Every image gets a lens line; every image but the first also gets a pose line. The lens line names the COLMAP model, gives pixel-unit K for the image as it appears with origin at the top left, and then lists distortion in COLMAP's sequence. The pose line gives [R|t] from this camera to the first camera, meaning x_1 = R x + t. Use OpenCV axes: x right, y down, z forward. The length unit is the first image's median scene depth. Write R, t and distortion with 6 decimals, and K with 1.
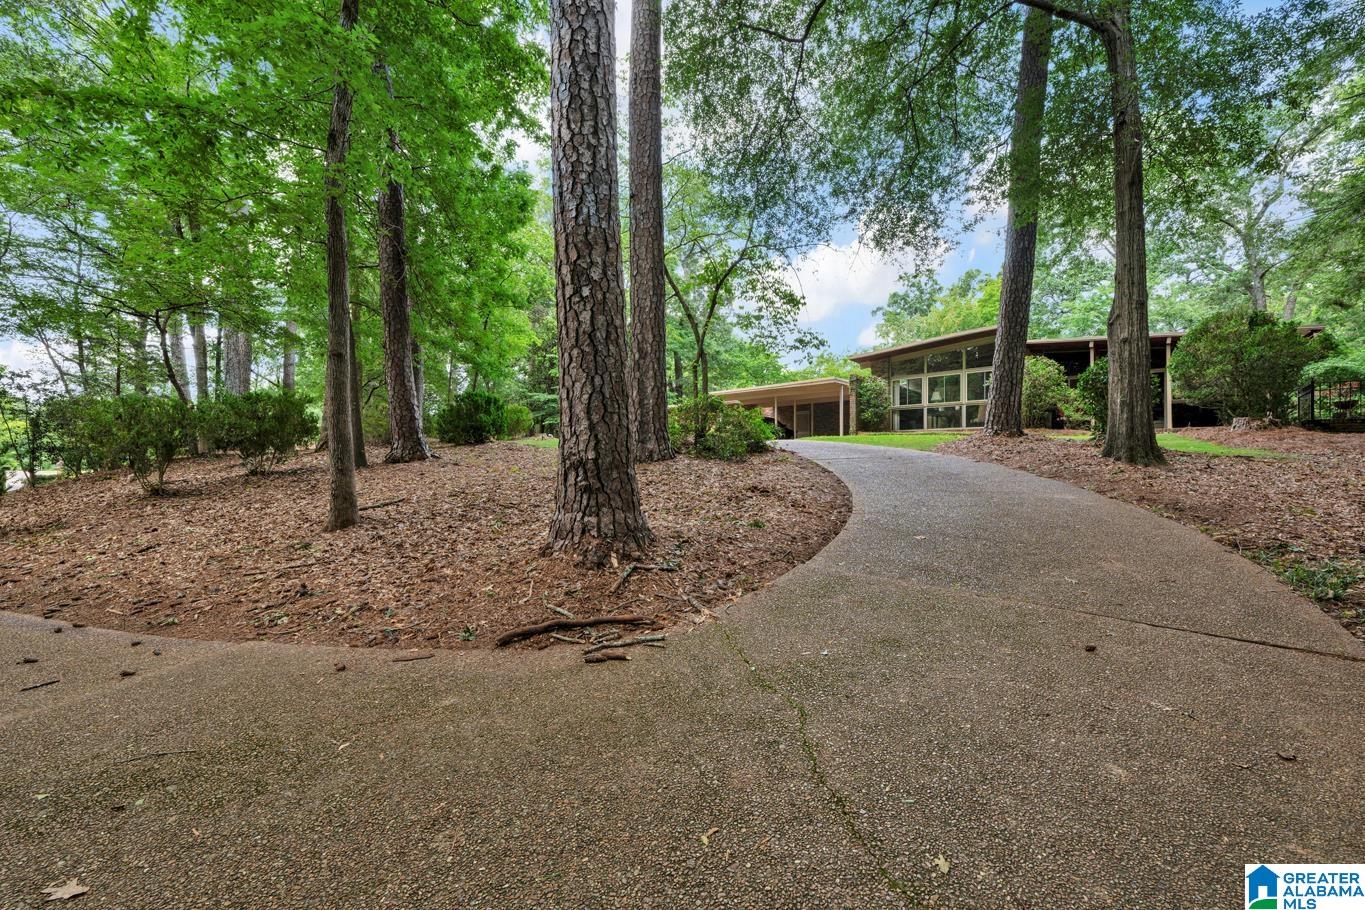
lens RADIAL K [[531.0, 0, 681.6], [0, 531.0, 458.9], [0, 0, 1]] dist [0.000821, 0.000040]
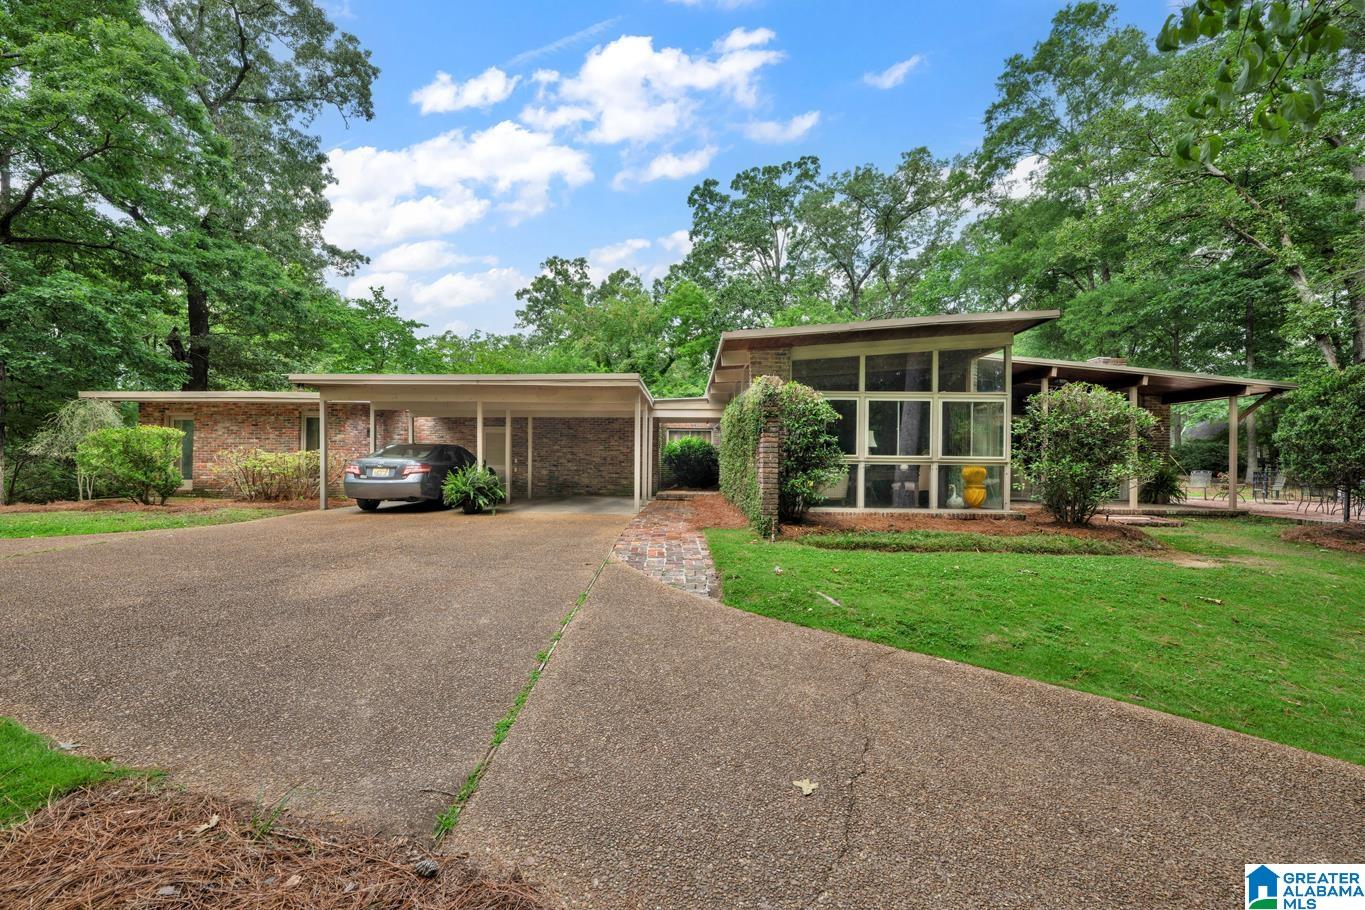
lens RADIAL K [[531.0, 0, 684.9], [0, 531.0, 456.1], [0, 0, 1]] dist [0.000821, 0.000040]
pose [[0.747164, 0.005425, 0.664618, 0.004378], [-0.010746, 0.999935, 0.003918, -0.039930], [-0.664553, -0.010070, 0.747173, 0.293610]]
